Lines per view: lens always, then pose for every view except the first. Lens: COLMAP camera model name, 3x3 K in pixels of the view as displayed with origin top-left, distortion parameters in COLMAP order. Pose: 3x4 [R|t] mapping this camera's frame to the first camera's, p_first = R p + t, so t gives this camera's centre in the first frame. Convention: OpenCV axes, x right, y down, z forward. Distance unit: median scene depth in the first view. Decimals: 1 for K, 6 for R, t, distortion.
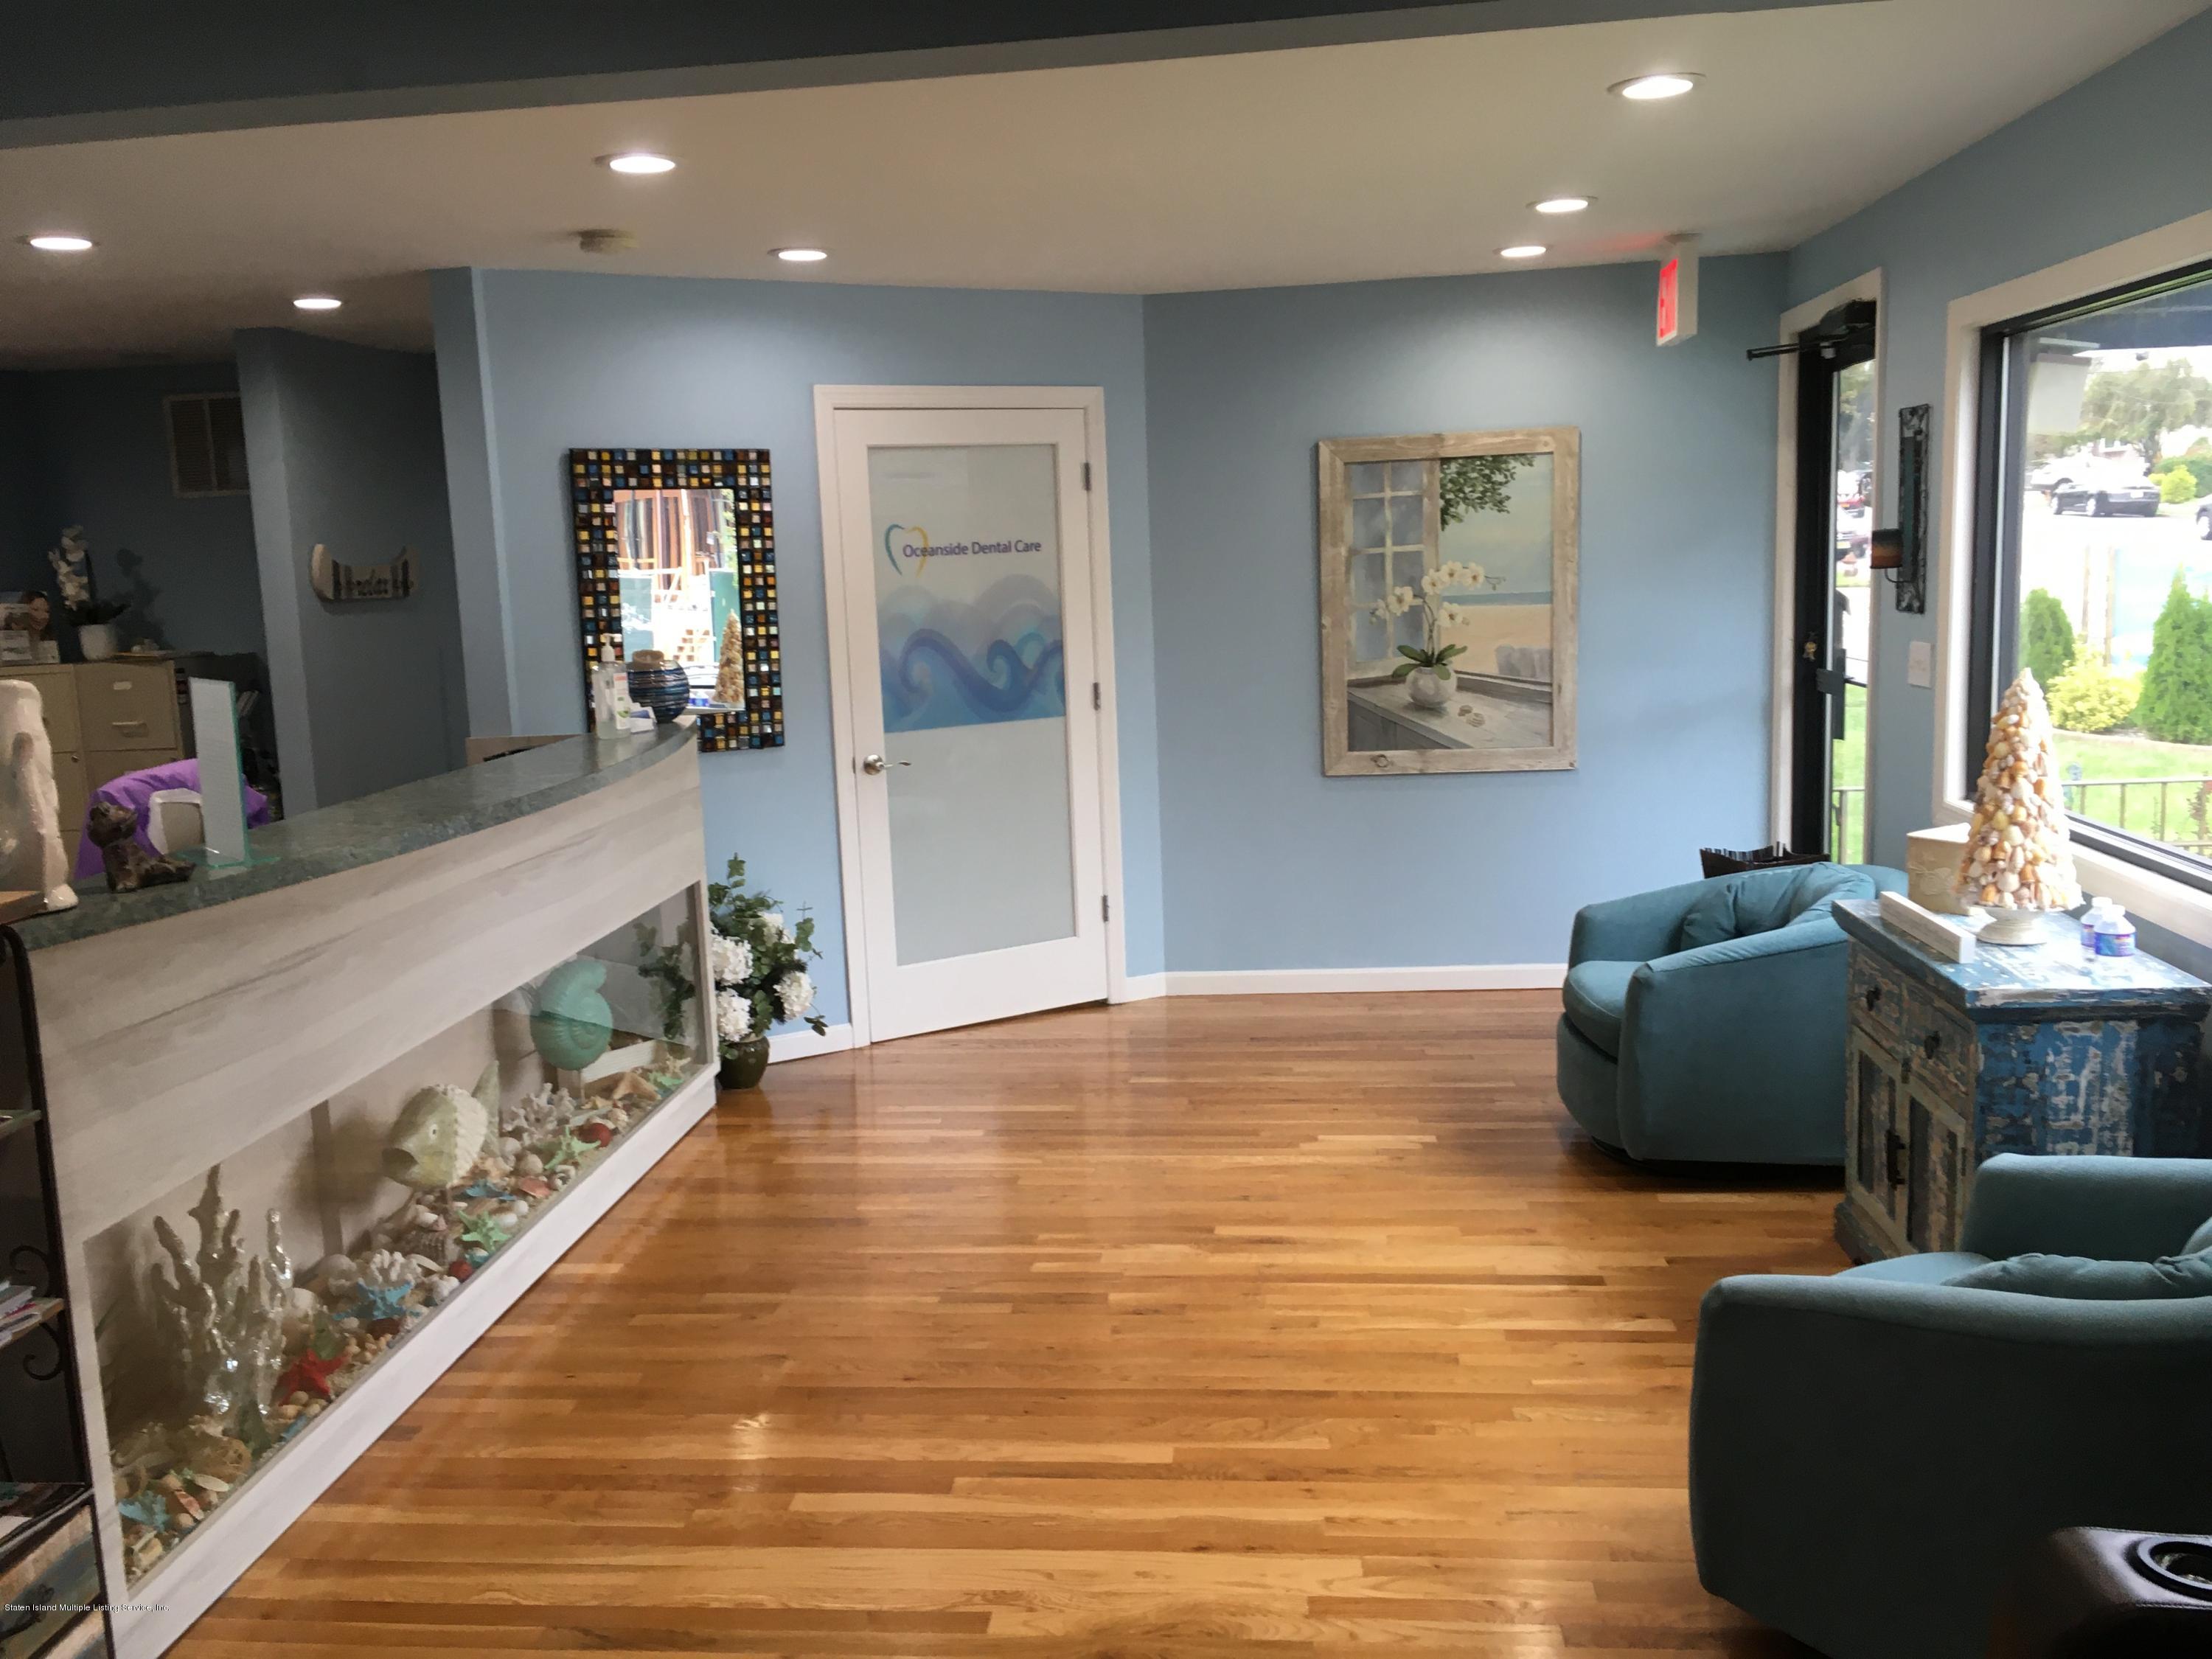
lens RADIAL K [[1878.4, 0, 1096.3], [0, 1878.4, 826.0], [0, 0, 1]] dist [0.008332, -0.012822]
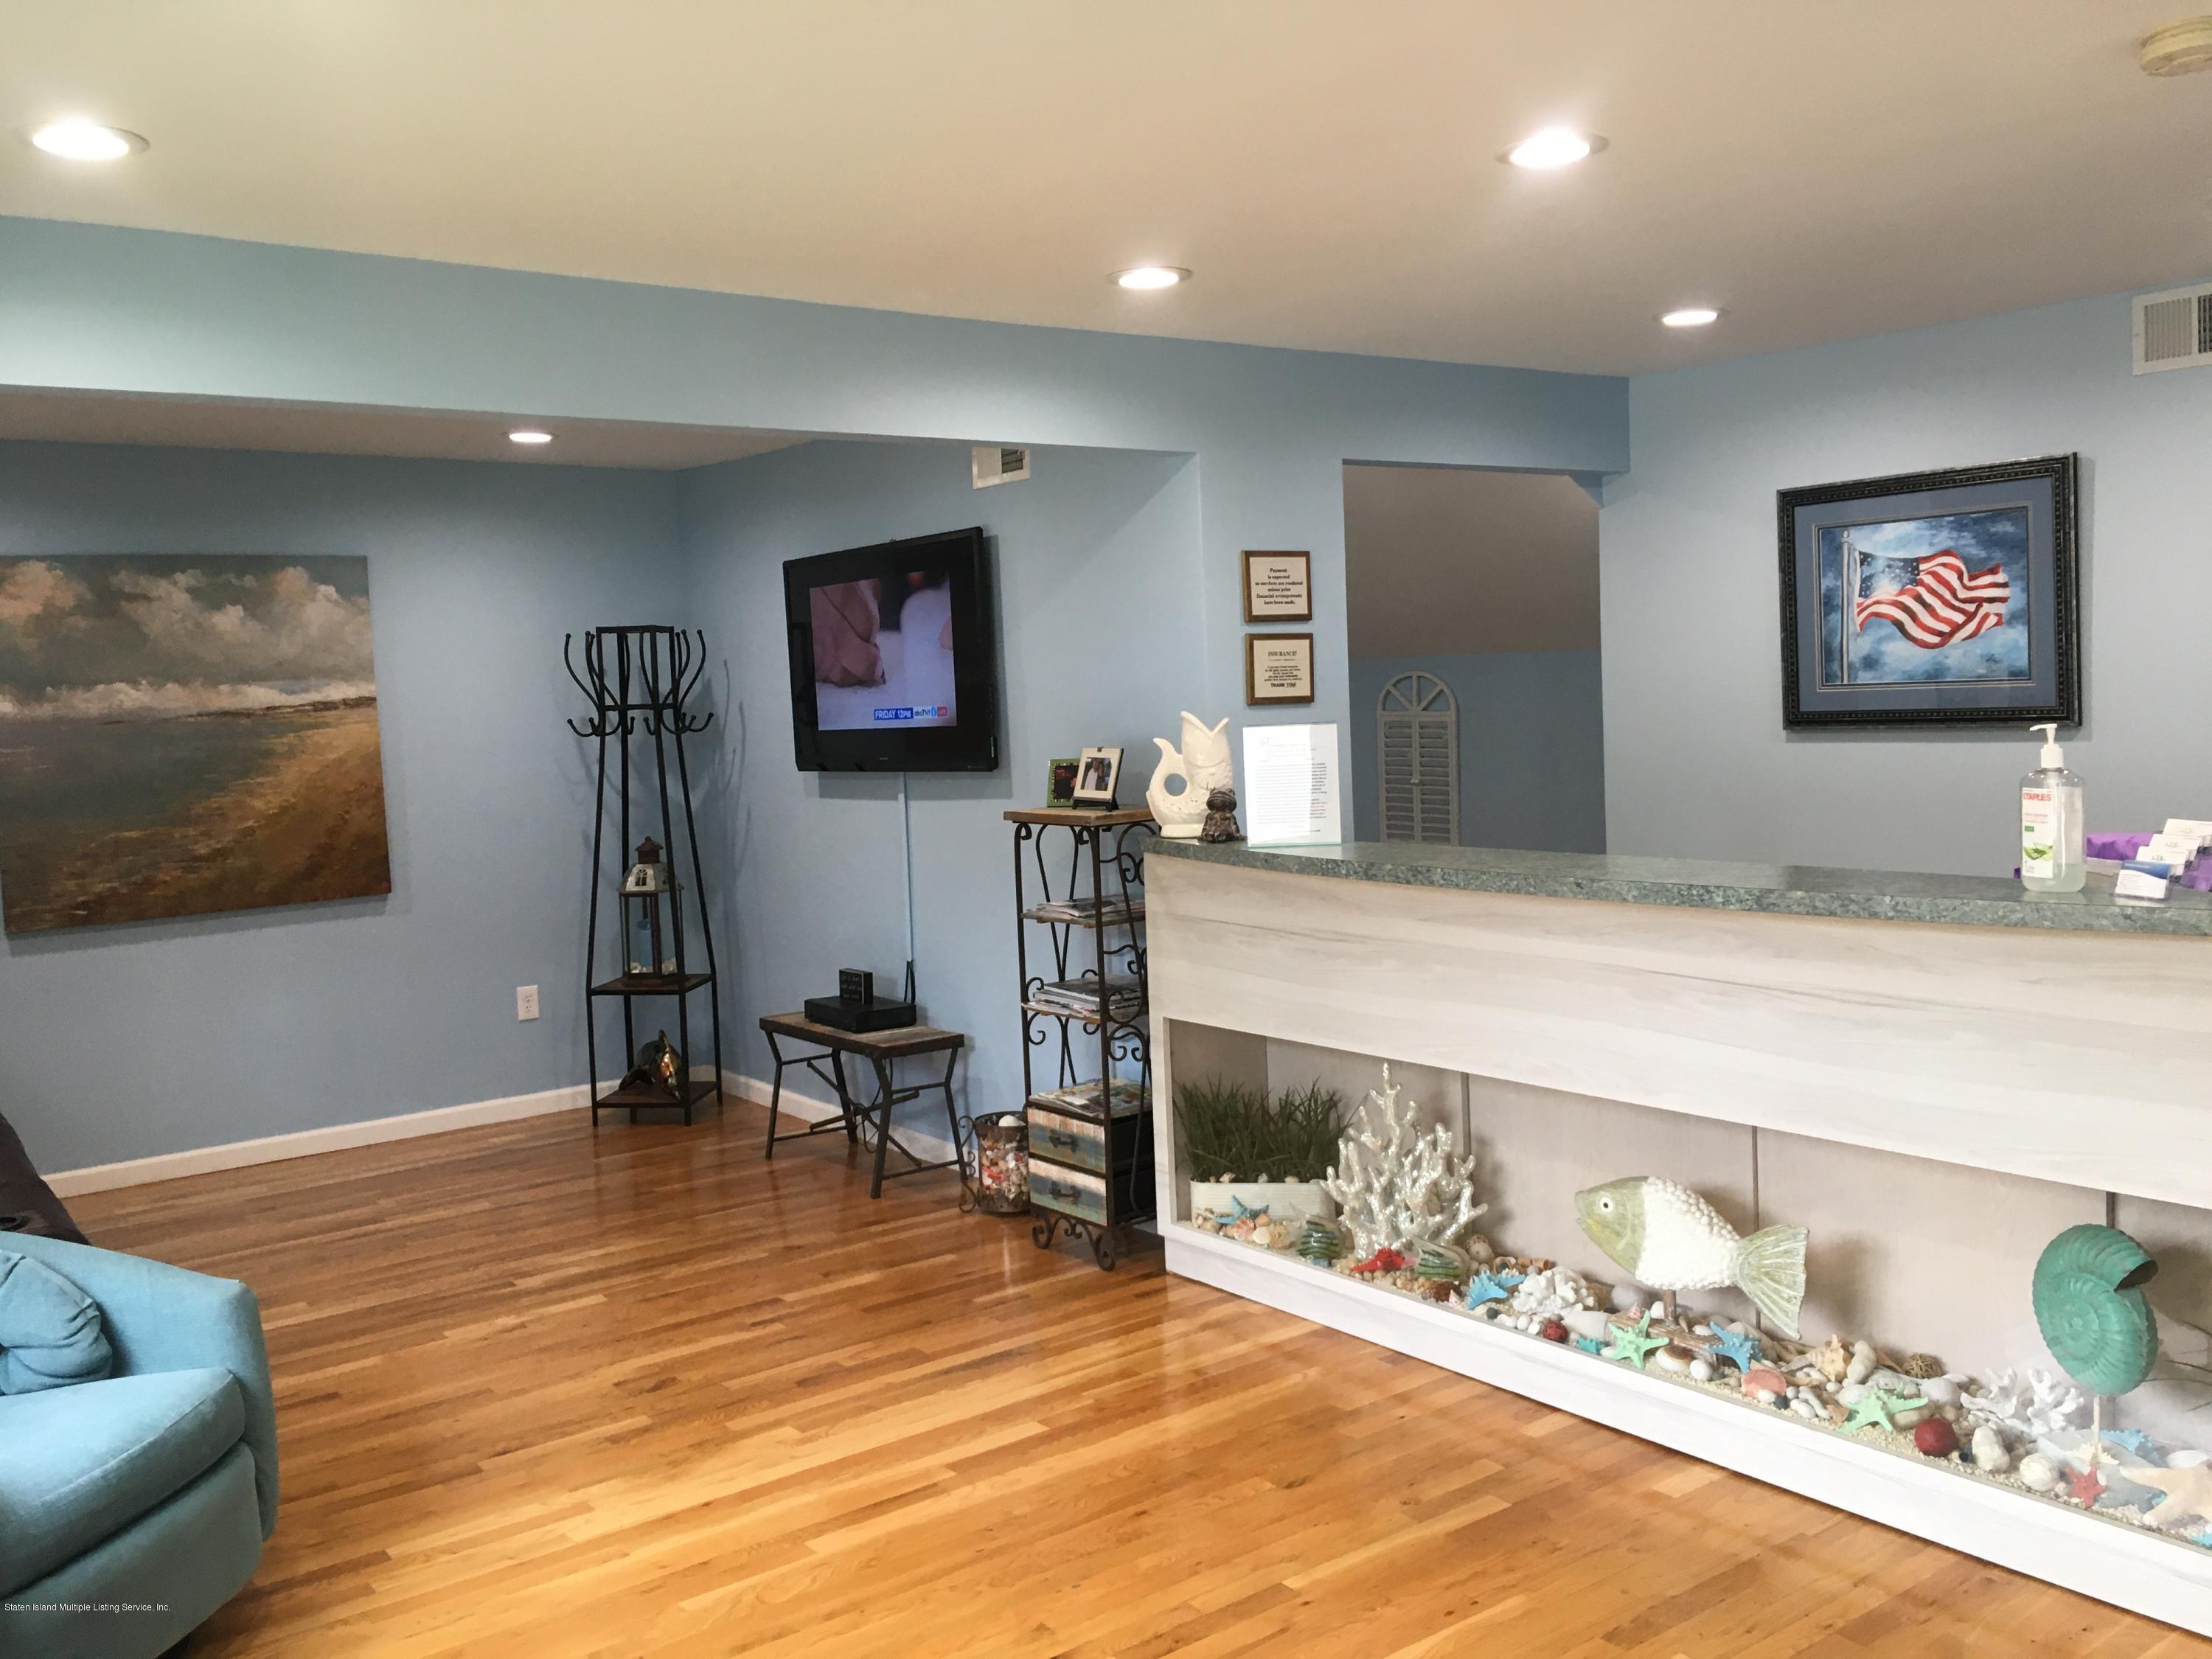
lens RADIAL K [[1878.4, 0, 1094.4], [0, 1878.4, 827.5], [0, 0, 1]] dist [0.008332, -0.012822]
pose [[-0.738005, 0.121157, -0.663829, 0.599418], [-0.024788, 0.978218, 0.206094, -0.285214], [0.674340, 0.168554, -0.718927, 1.897958]]
